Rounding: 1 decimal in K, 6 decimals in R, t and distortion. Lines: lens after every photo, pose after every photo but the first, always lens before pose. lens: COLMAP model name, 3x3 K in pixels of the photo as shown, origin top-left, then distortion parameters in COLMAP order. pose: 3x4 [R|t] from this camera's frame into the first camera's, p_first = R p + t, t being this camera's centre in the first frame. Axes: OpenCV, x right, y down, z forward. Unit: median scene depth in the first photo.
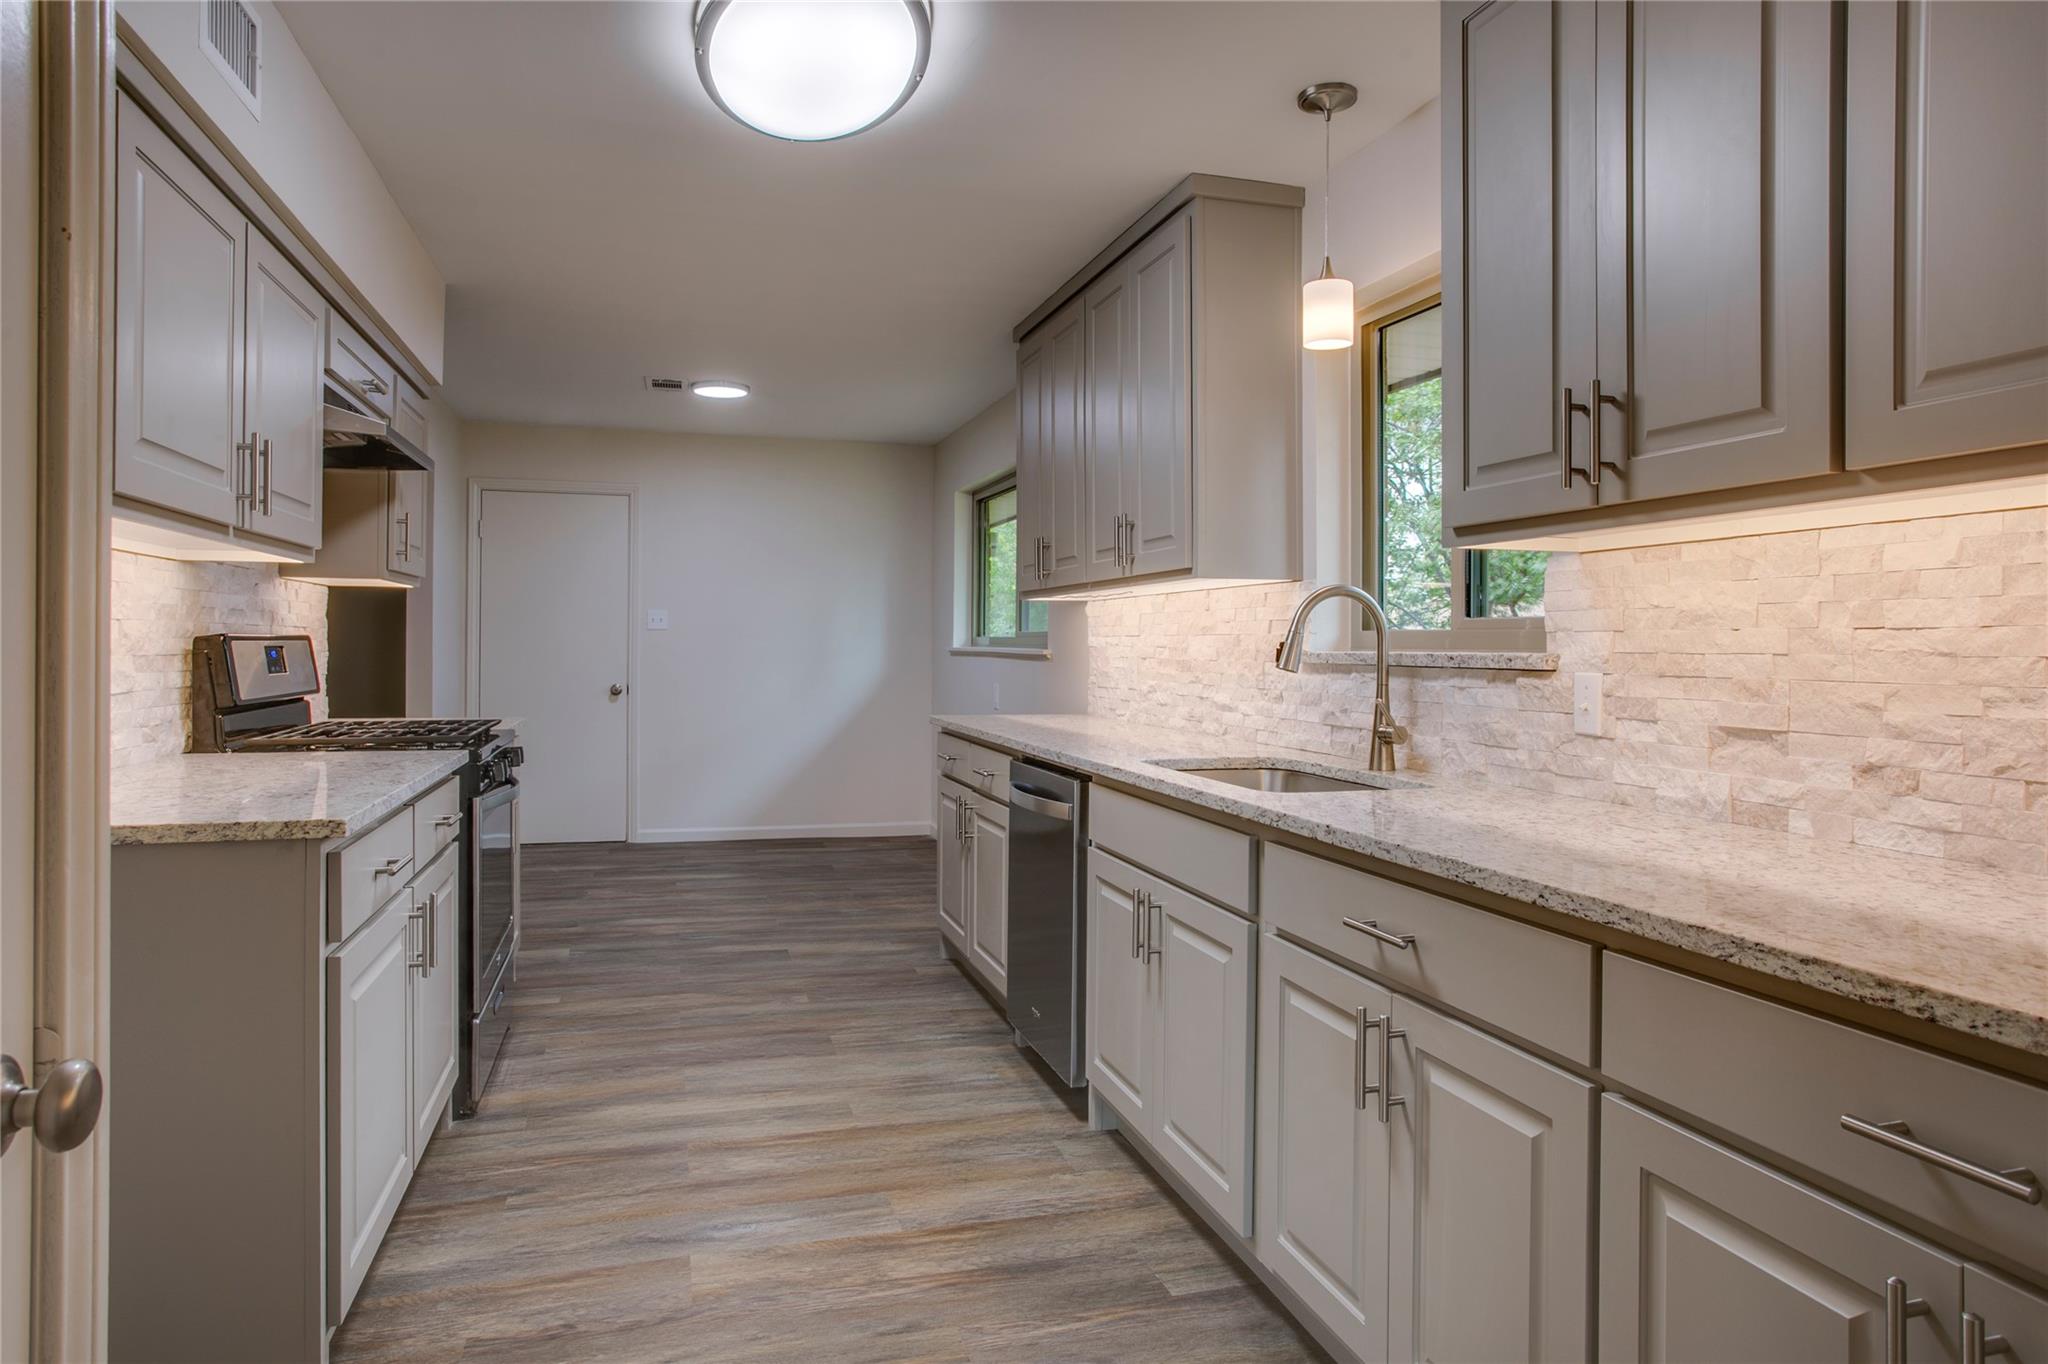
lens RADIAL K [[1230.3, 0, 994.2], [0, 1230.3, 679.8], [0, 0, 1]] dist [-0.075490, 0.066730]
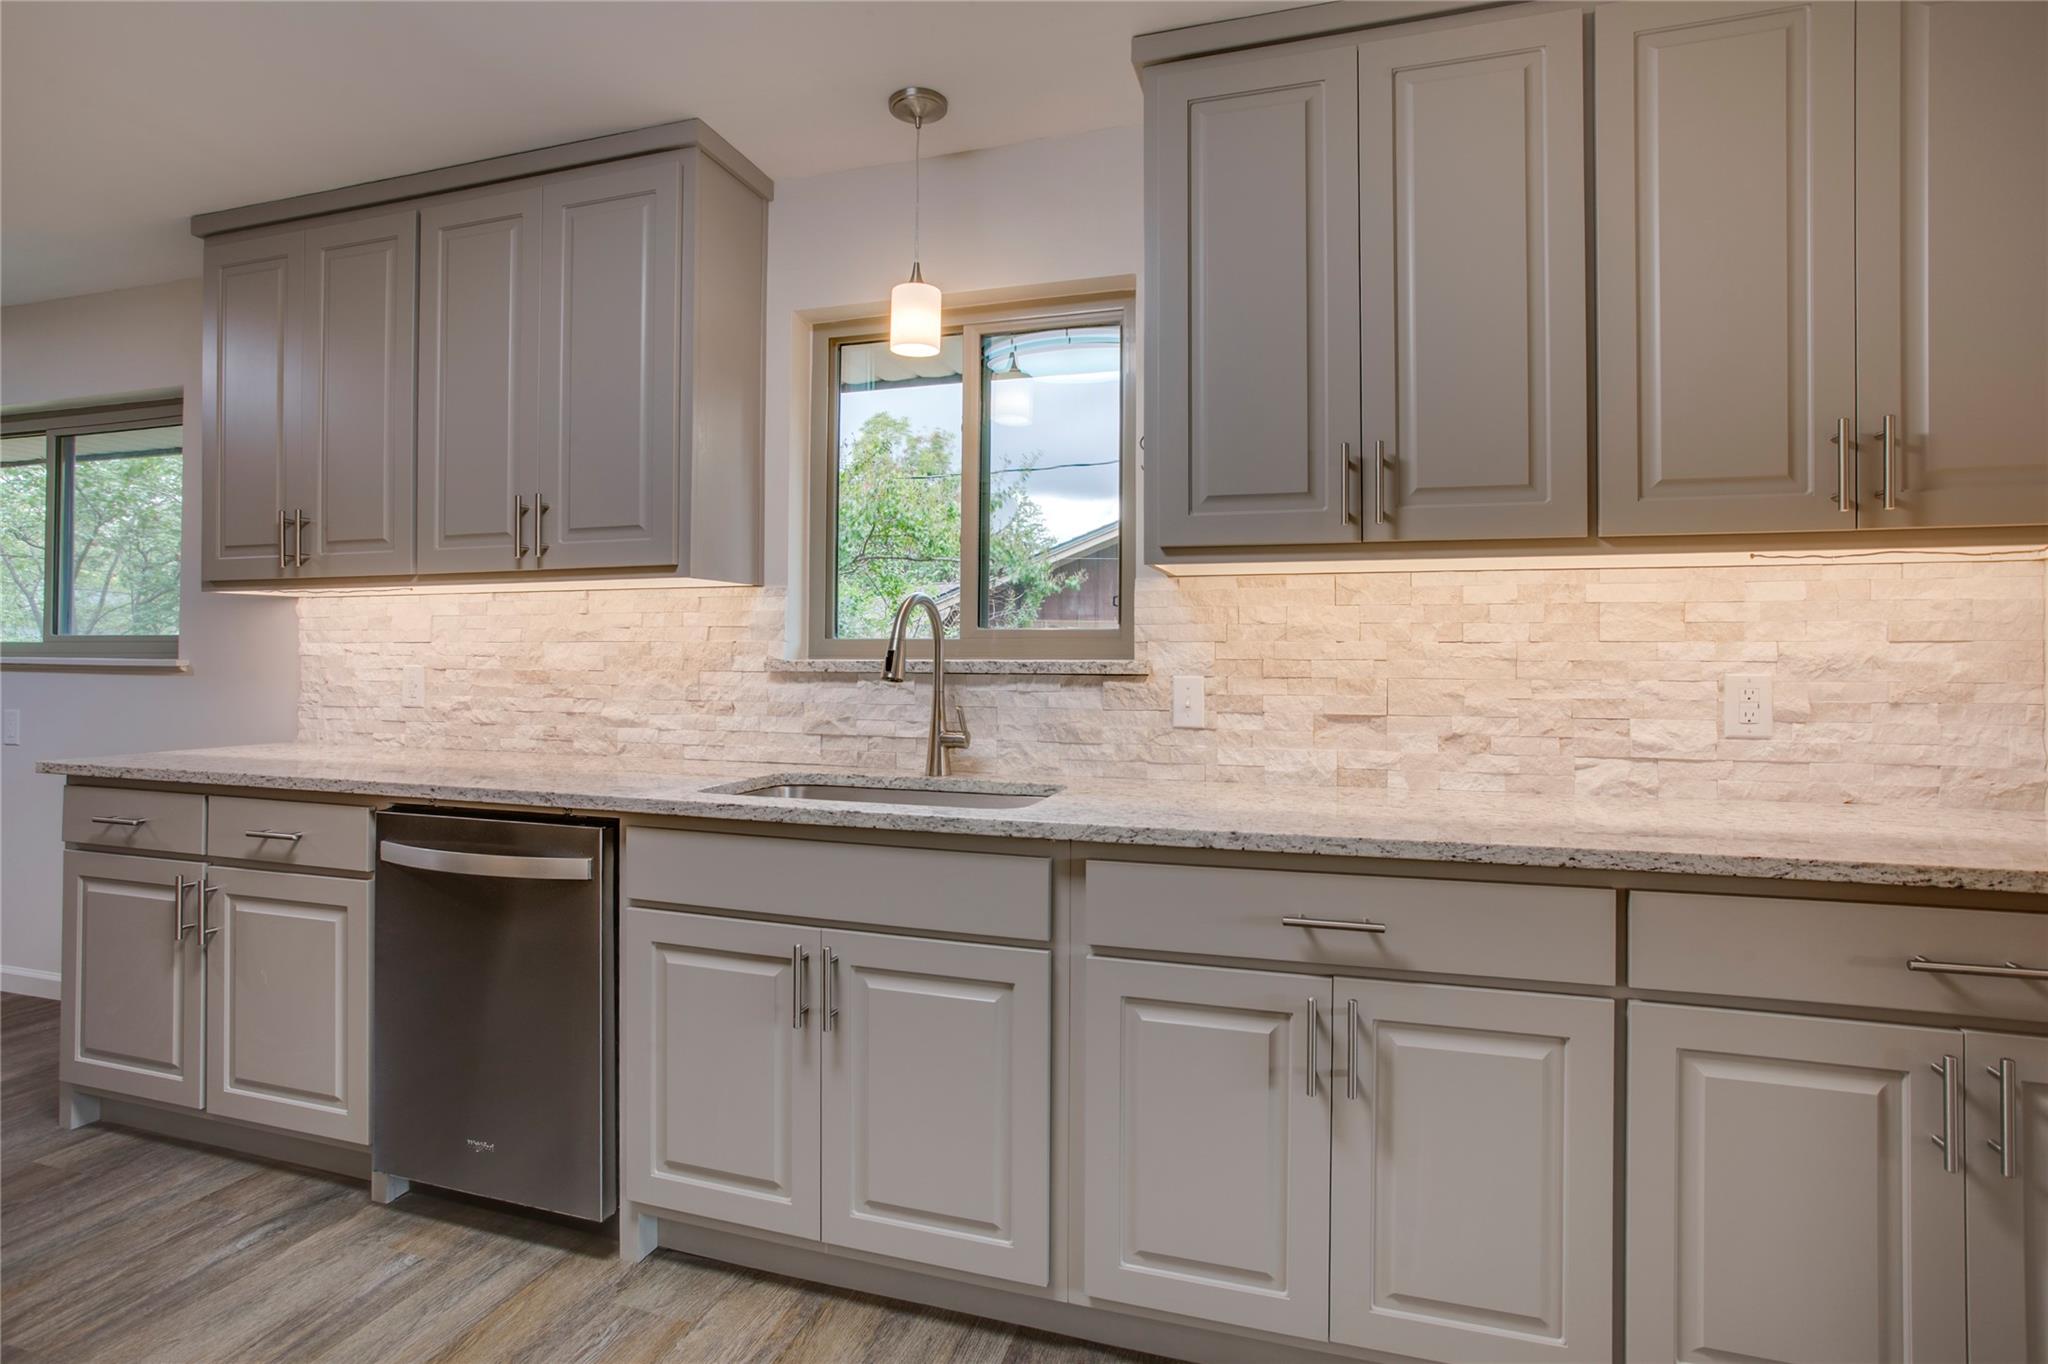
lens RADIAL K [[1029.0, 0, 1016.3], [0, 1029.0, 657.1], [0, 0, 1]] dist [-0.056098, 0.033663]
pose [[0.544439, -0.005332, 0.838783, -0.506285], [0.023846, 0.999674, -0.009123, -0.021437], [-0.838461, 0.024969, 0.544389, 0.640116]]
